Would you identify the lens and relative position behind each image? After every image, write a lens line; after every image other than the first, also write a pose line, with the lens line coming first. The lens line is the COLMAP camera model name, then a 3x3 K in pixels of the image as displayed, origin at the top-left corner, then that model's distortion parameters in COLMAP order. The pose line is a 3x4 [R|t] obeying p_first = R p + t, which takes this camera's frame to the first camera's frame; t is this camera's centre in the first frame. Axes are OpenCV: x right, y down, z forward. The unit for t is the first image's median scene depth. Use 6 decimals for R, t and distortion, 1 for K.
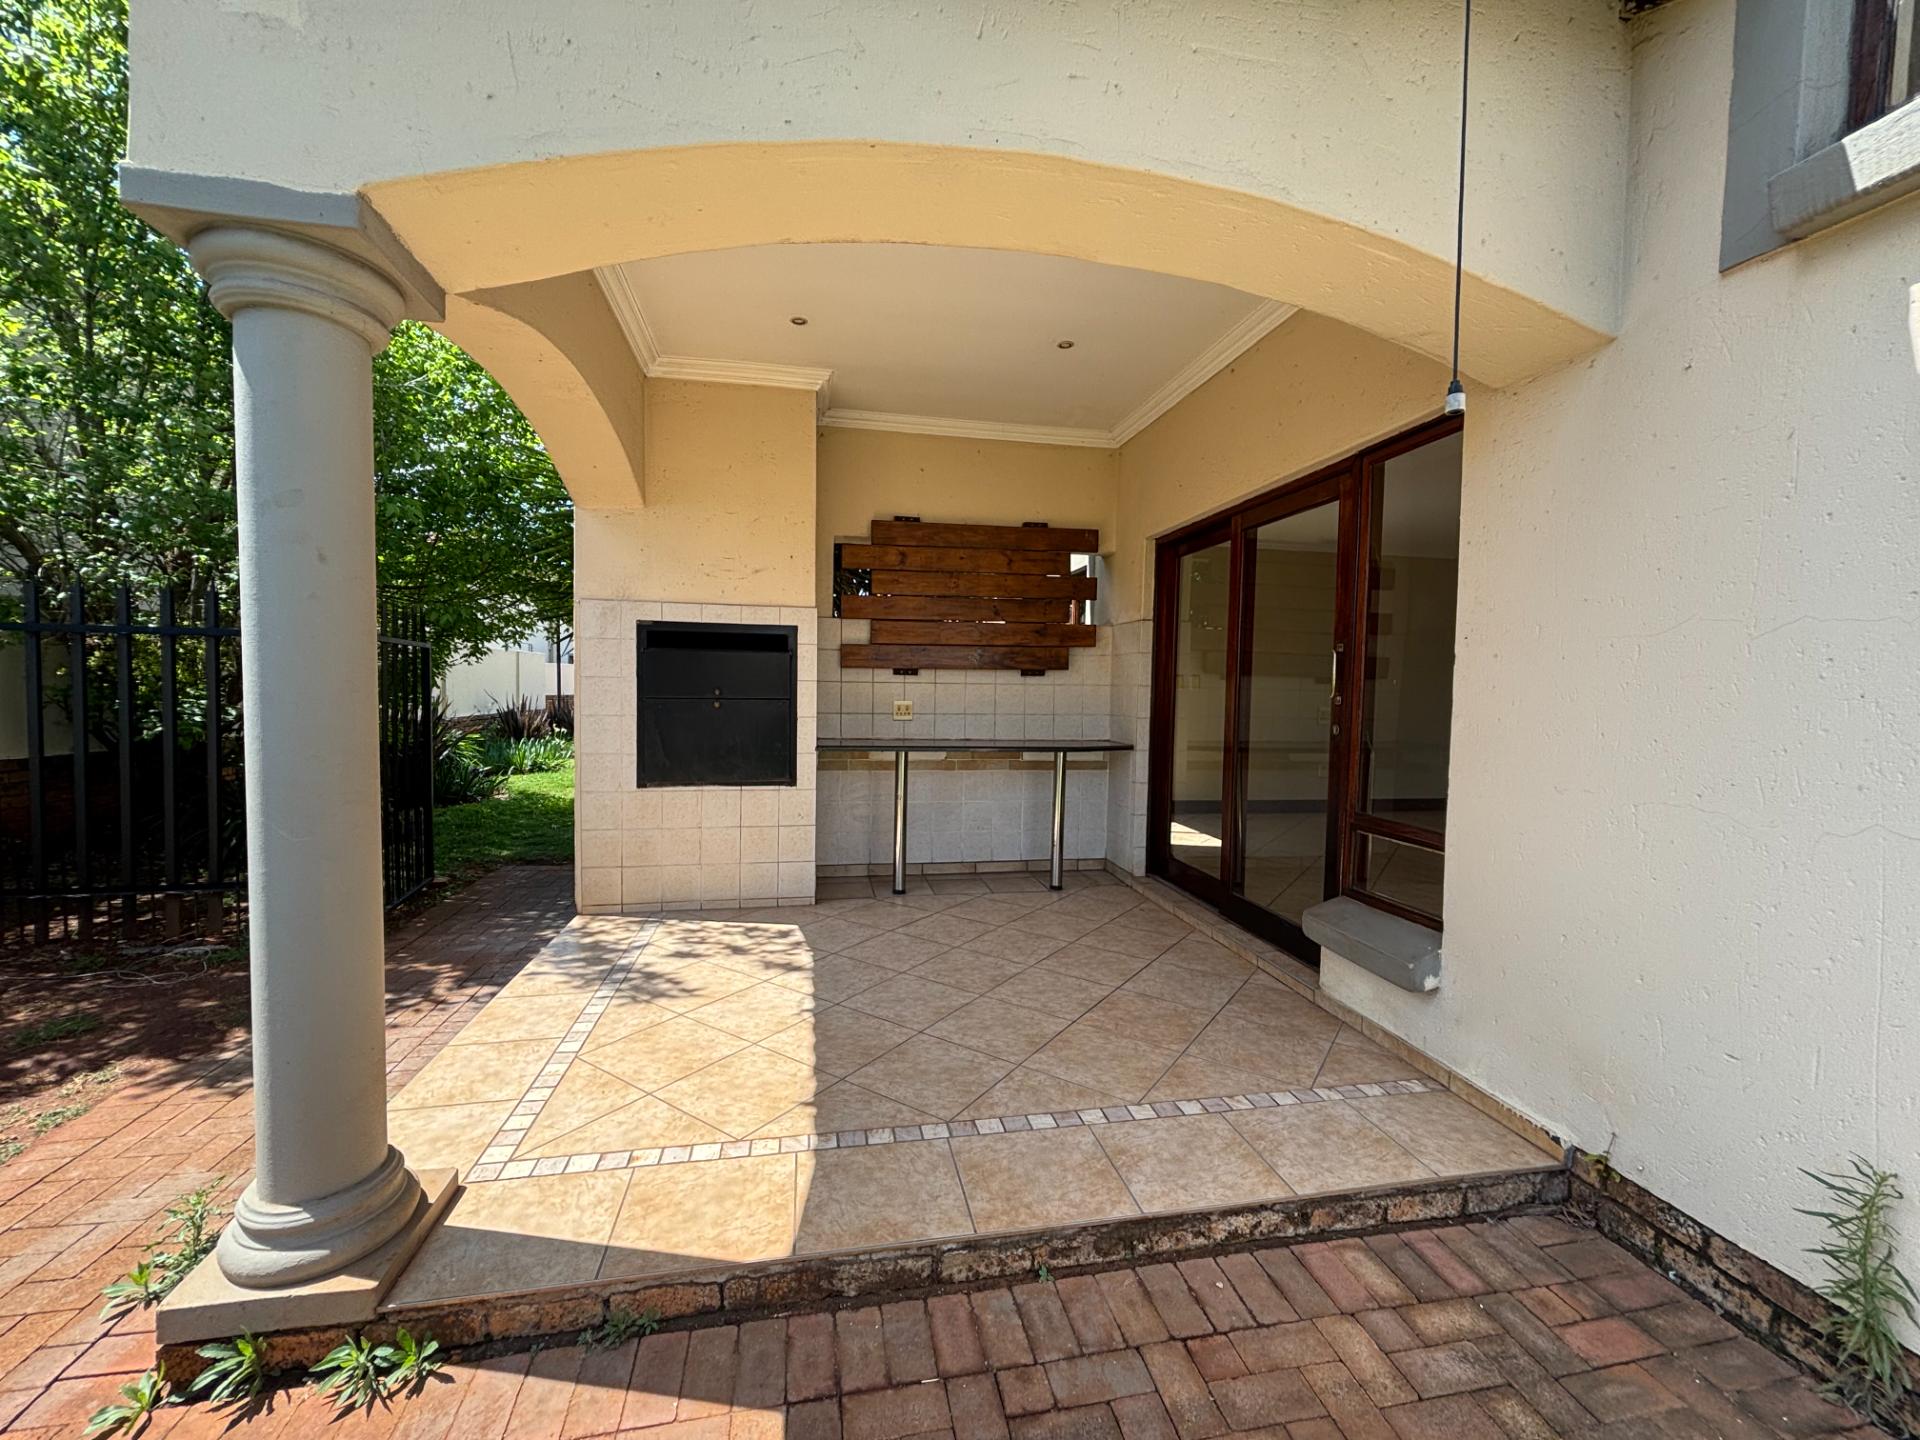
lens RADIAL K [[778.7, 0, 958.7], [0, 778.7, 726.4], [0, 0, 1]] dist [-0.015886, -0.000741]
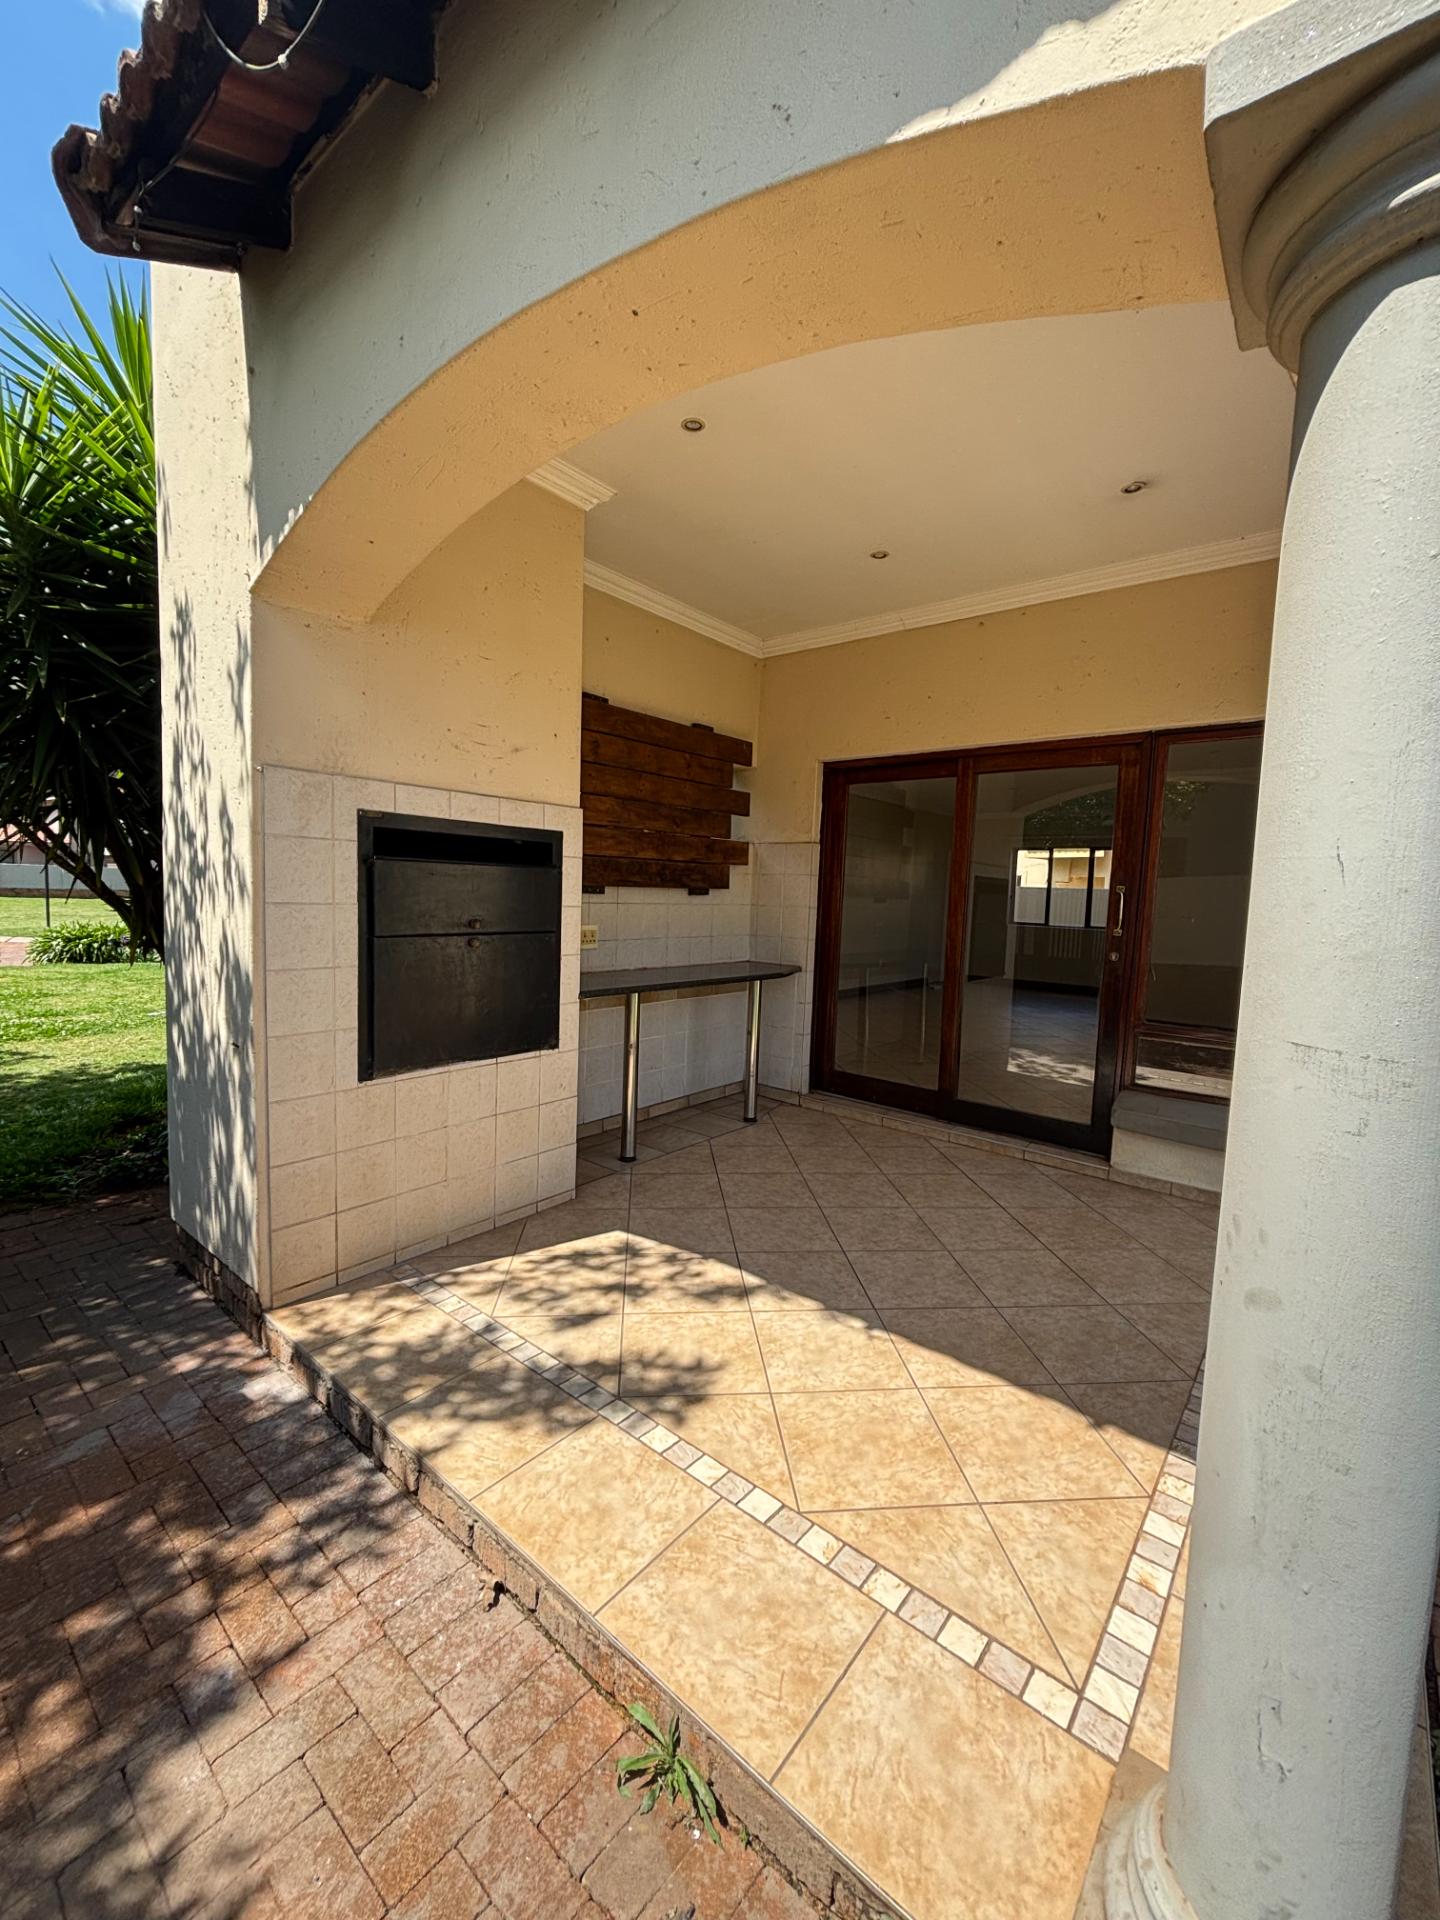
lens RADIAL K [[778.7, 0, 728.2], [0, 778.7, 961.6], [0, 0, 1]] dist [-0.015886, -0.000741]
pose [[0.764987, -0.046646, 0.642354, -0.578937], [0.010357, 0.998136, 0.060148, -0.050997], [-0.643962, -0.039359, 0.764044, 0.344880]]
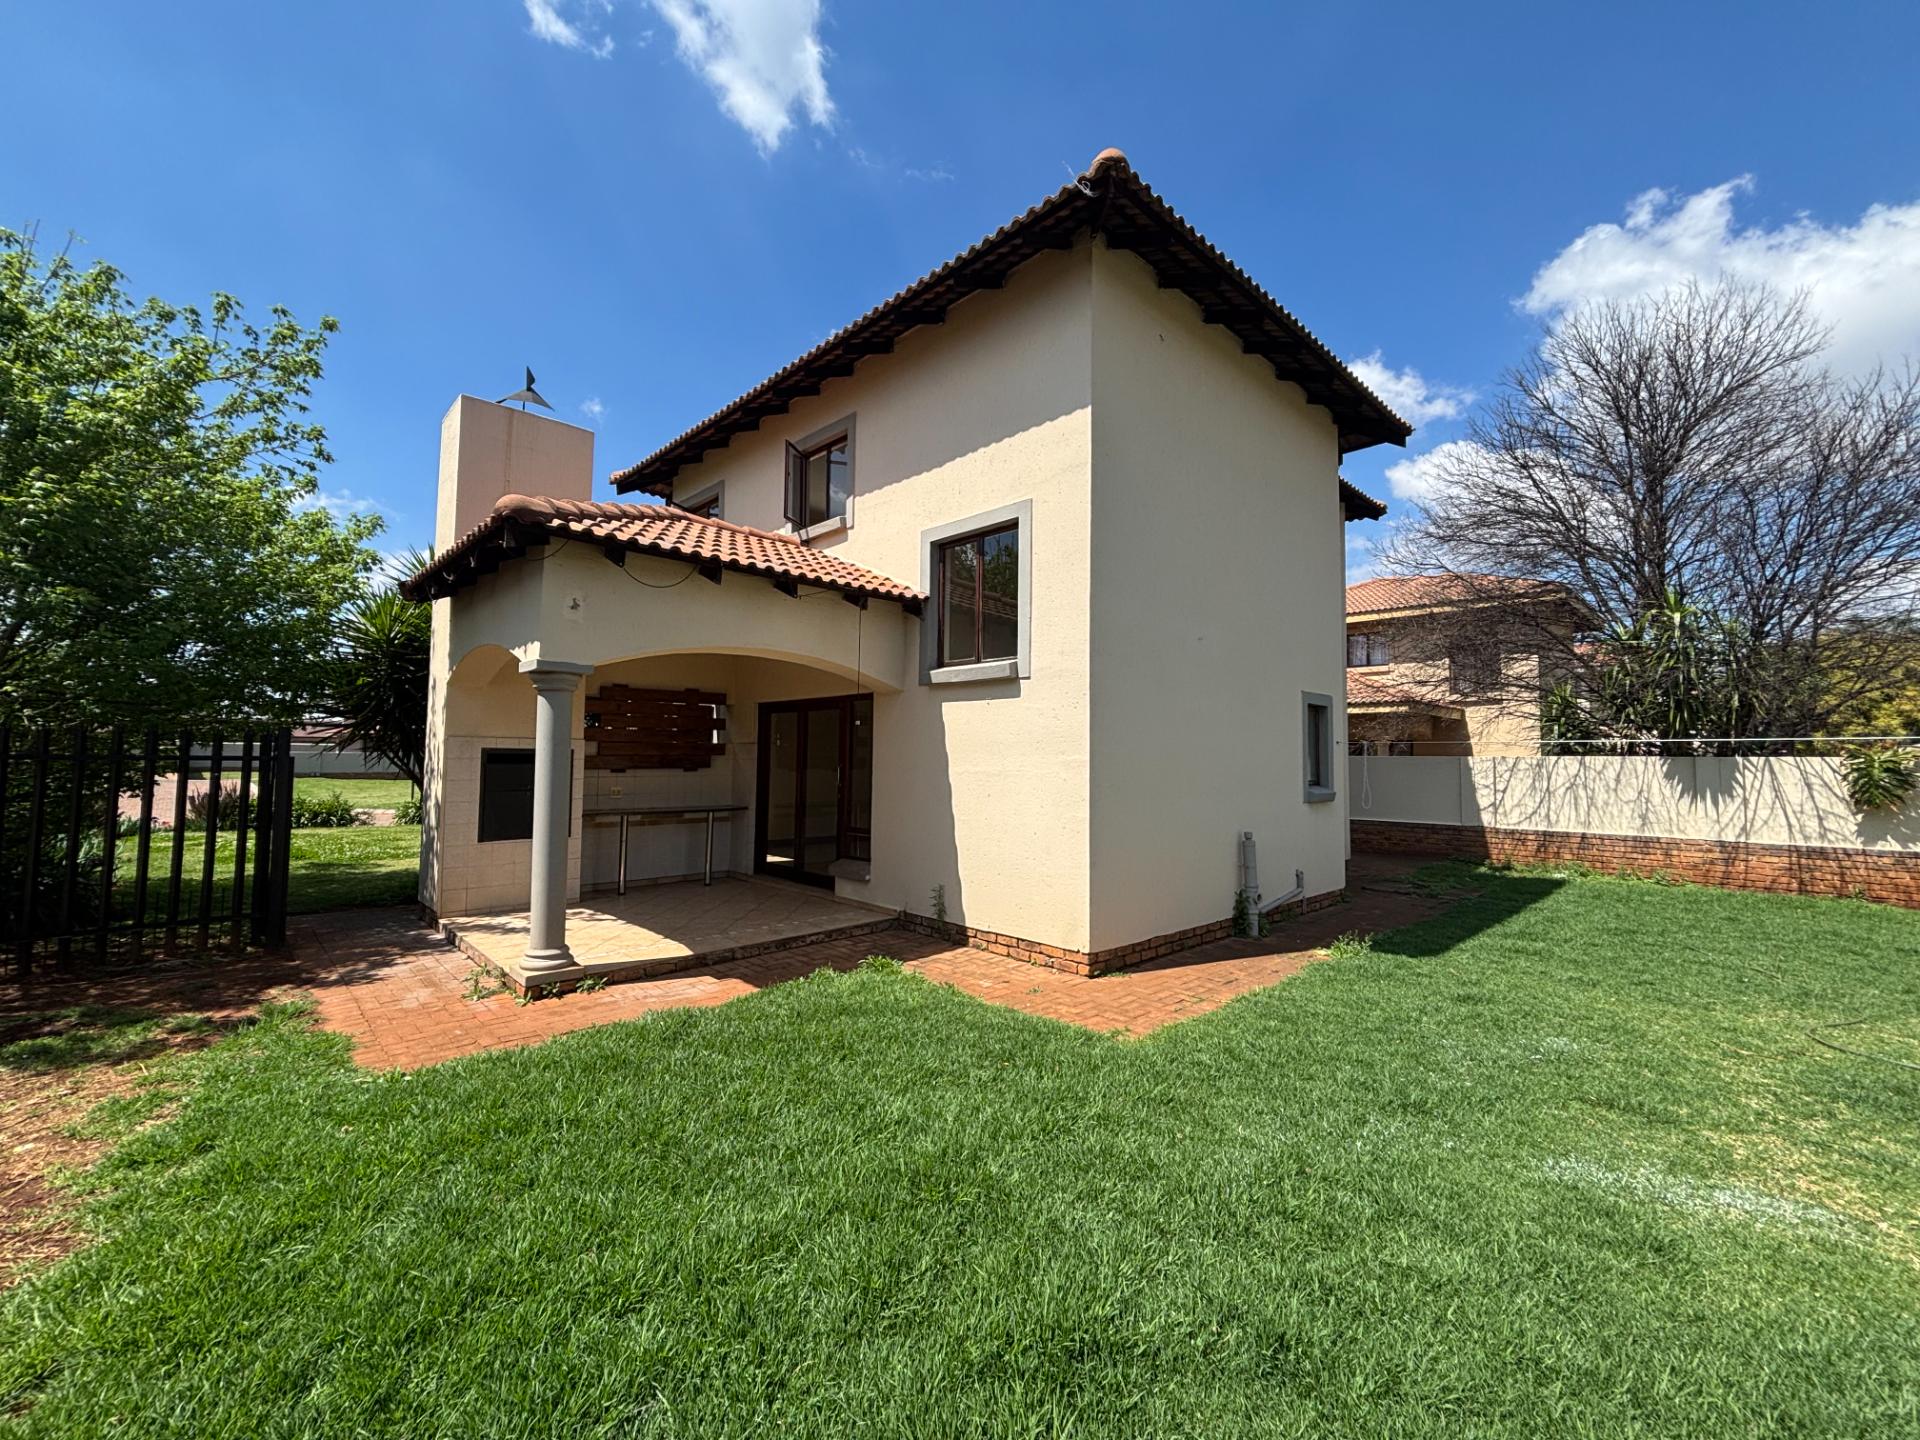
lens RADIAL K [[778.7, 0, 964.1], [0, 778.7, 715.4], [0, 0, 1]] dist [-0.015886, -0.000741]
pose [[0.834269, 0.021808, 0.550926, -0.465642], [0.032718, 0.995498, -0.088952, -0.015706], [-0.550386, 0.092235, 0.829800, -1.084789]]
